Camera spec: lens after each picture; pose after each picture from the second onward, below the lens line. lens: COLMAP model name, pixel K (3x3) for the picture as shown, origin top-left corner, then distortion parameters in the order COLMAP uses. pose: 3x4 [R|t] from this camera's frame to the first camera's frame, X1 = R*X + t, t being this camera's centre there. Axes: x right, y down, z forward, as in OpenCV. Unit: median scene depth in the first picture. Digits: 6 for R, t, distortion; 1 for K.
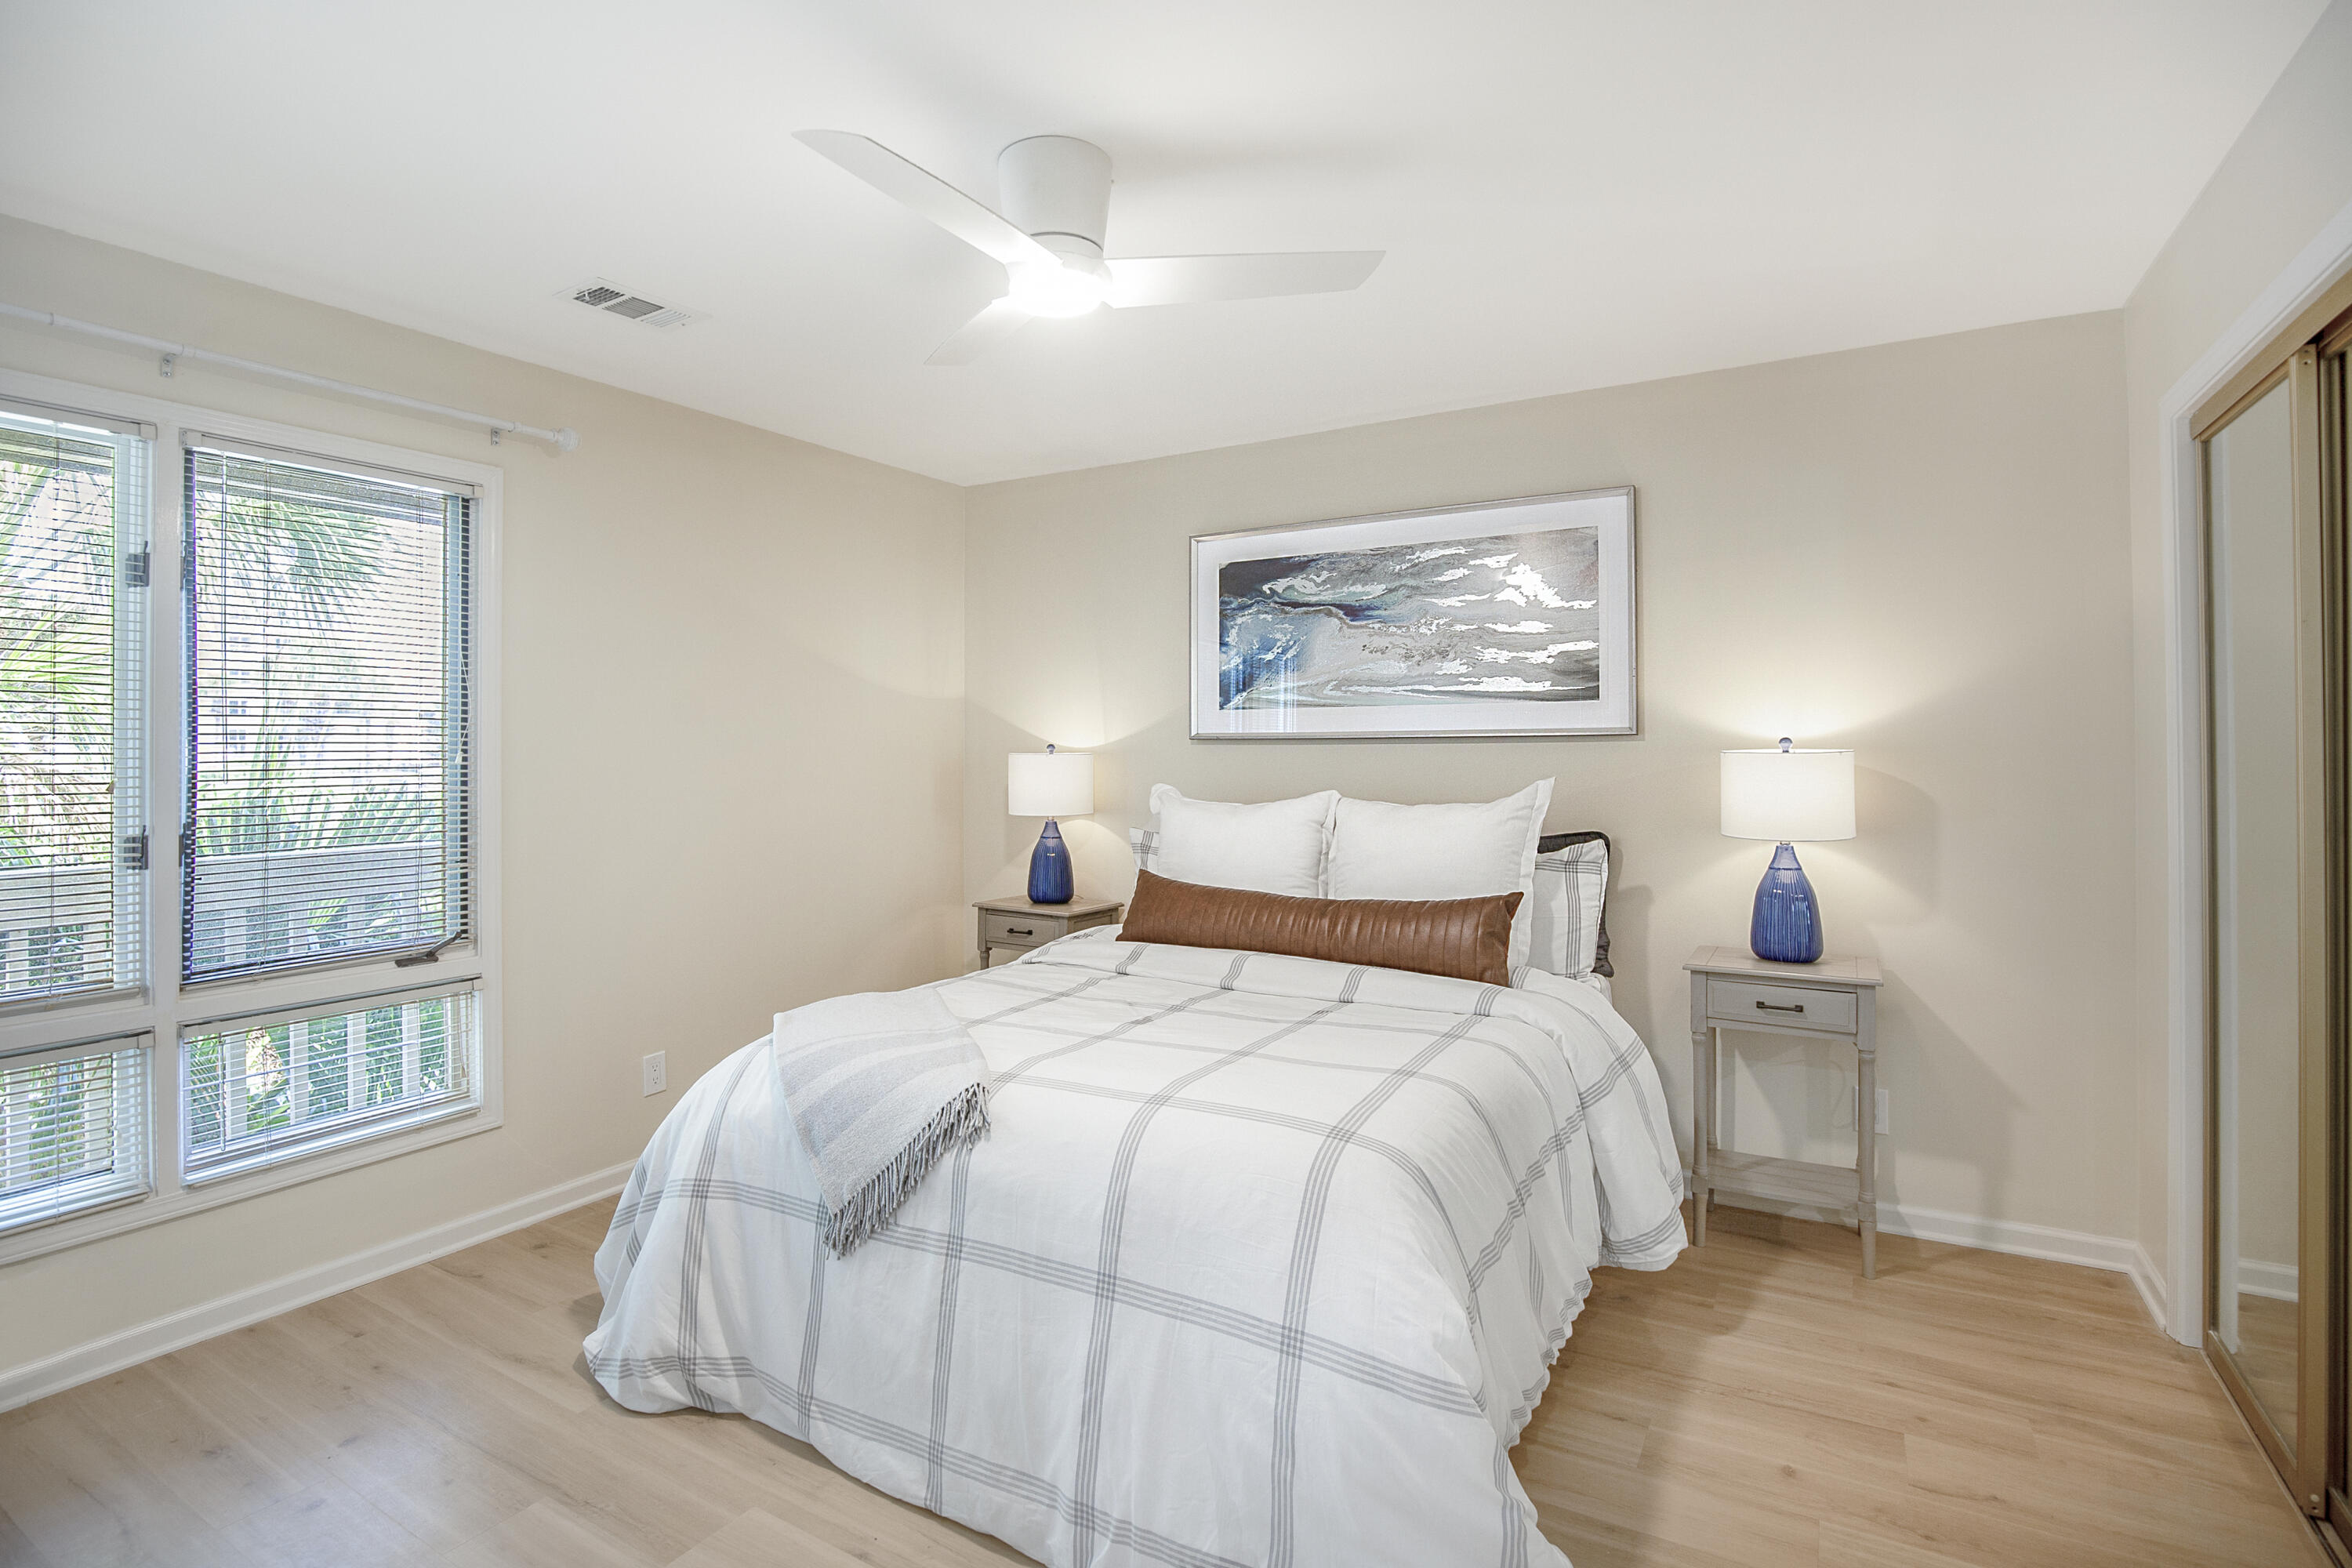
lens RADIAL K [[1121.1, 0, 1189.5], [0, 1121.1, 775.1], [0, 0, 1]] dist [-0.042421, 0.006248]
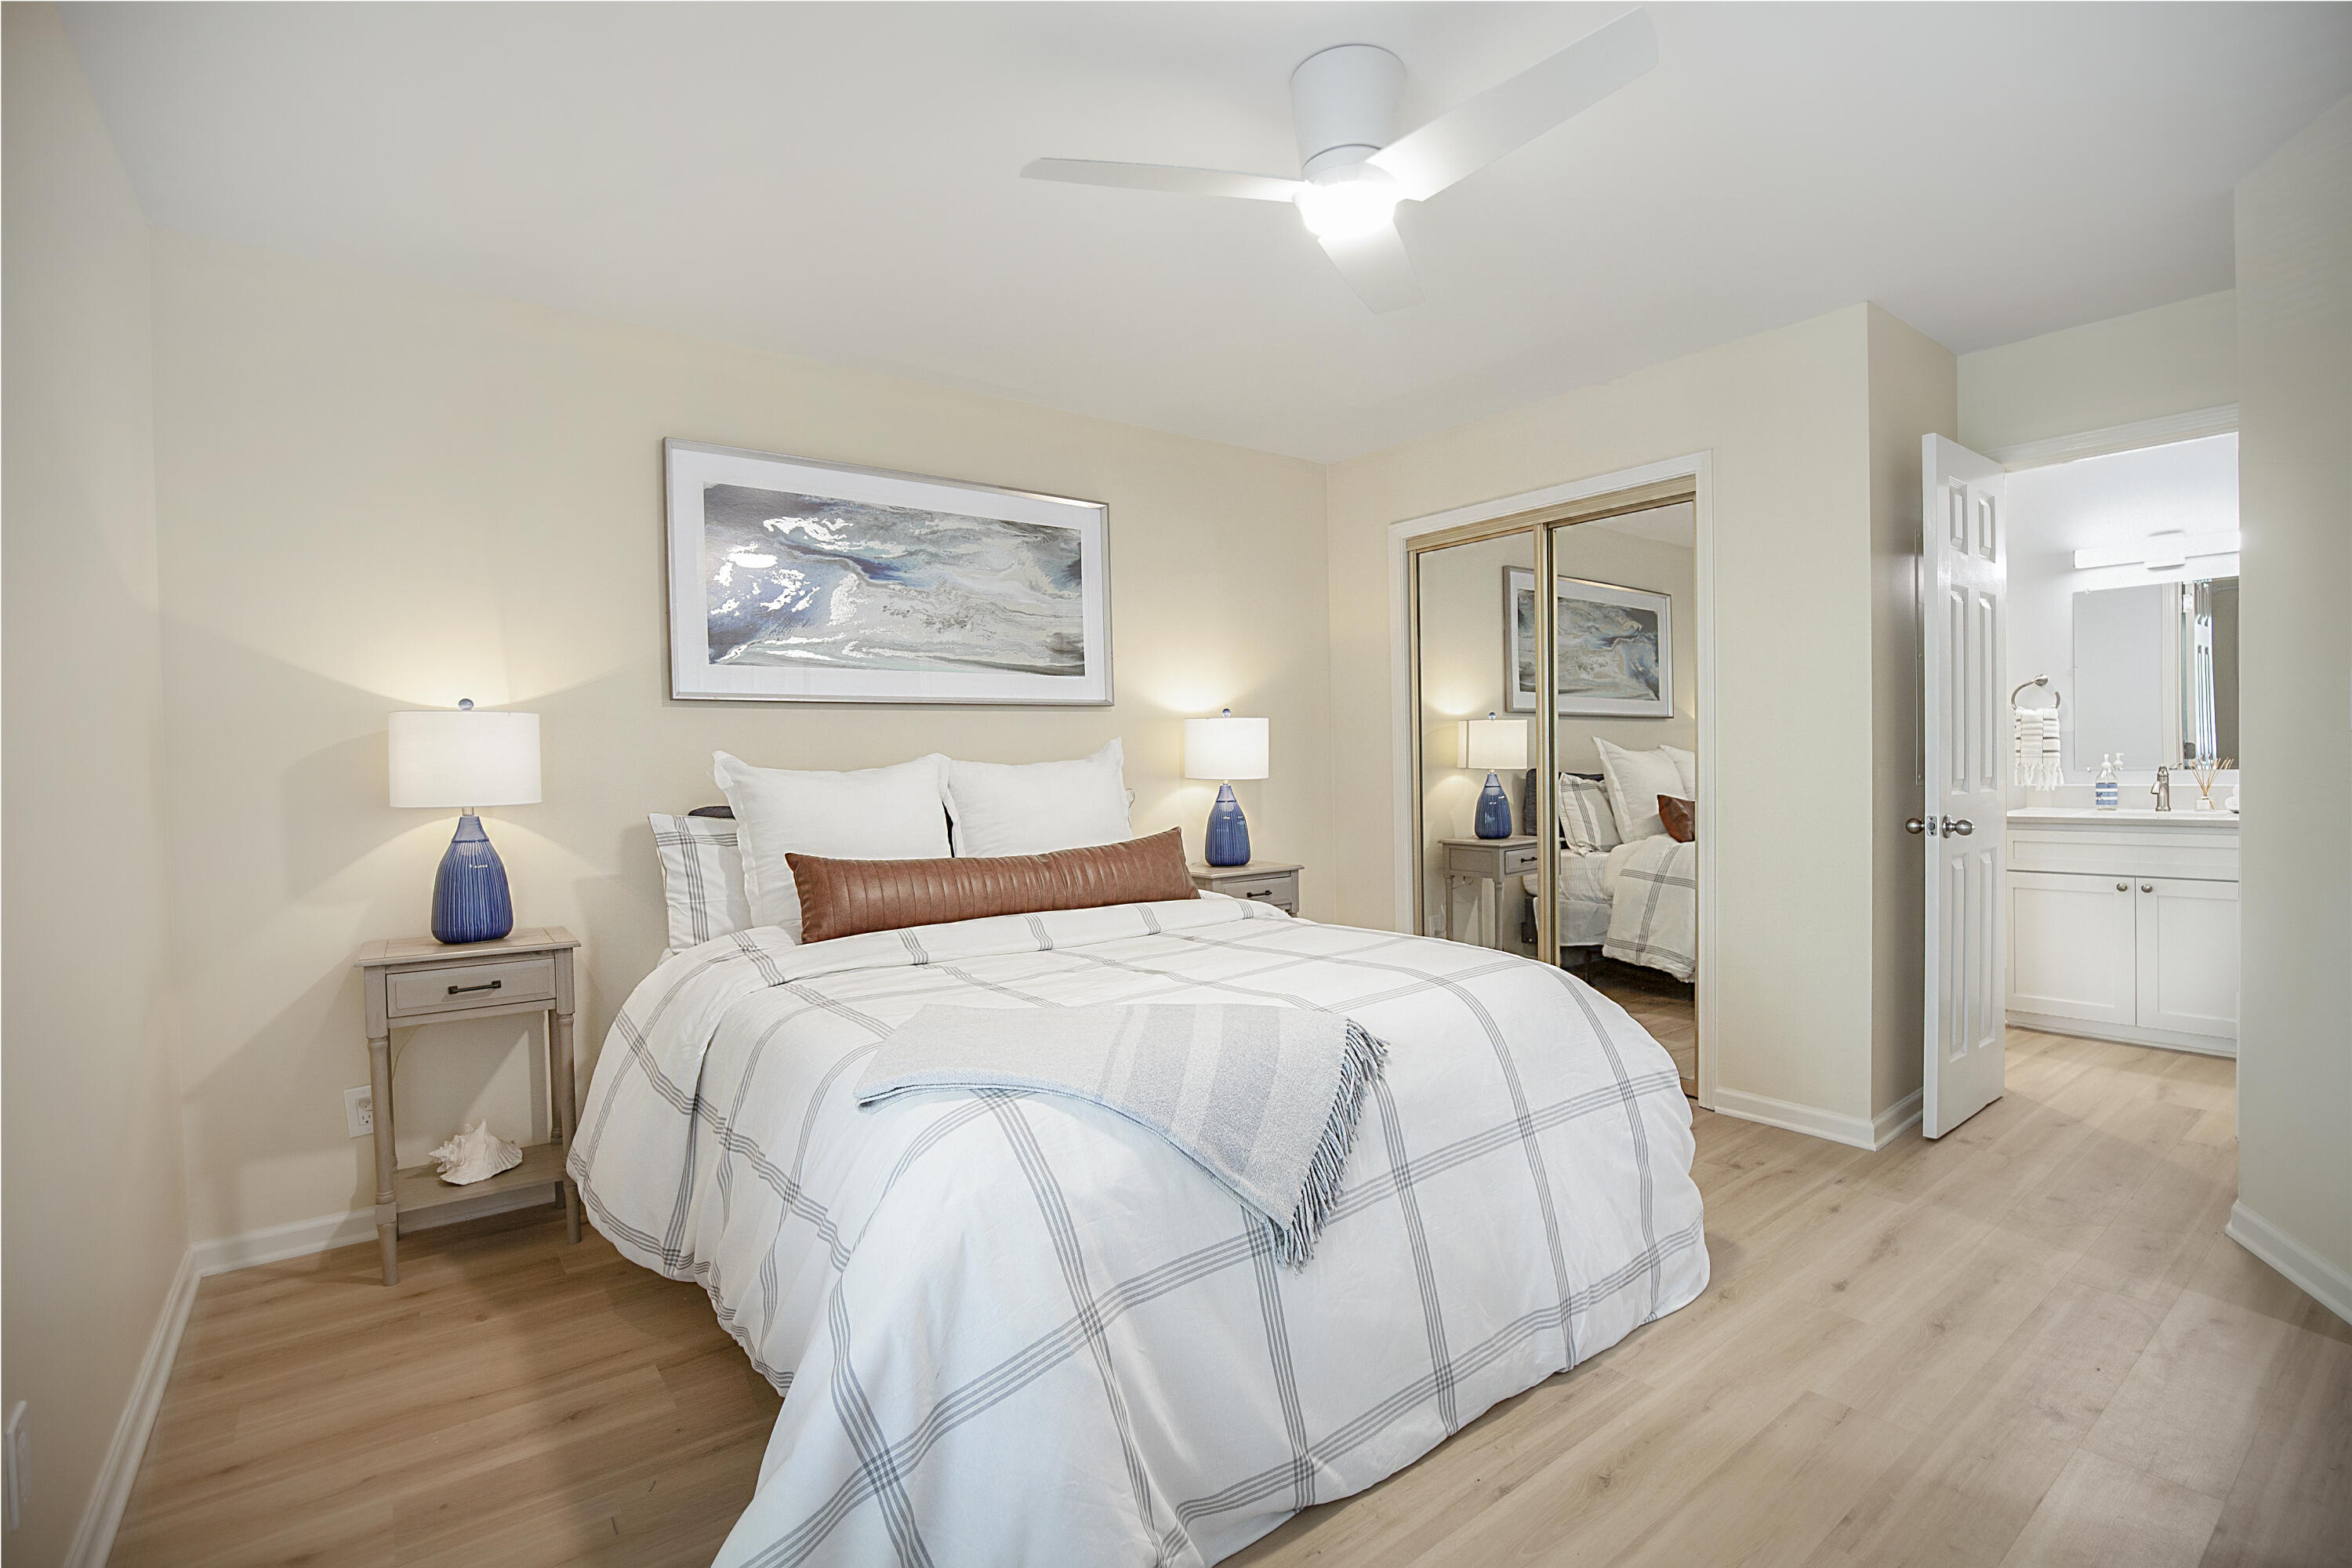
lens RADIAL K [[1121.1, 0, 1195.2], [0, 1121.1, 776.6], [0, 0, 1]] dist [-0.042421, 0.006248]
pose [[0.347359, -0.039093, 0.936917, -0.646569], [0.012009, 0.999234, 0.037240, -0.002145], [-0.937655, -0.001684, 0.347563, 0.413314]]
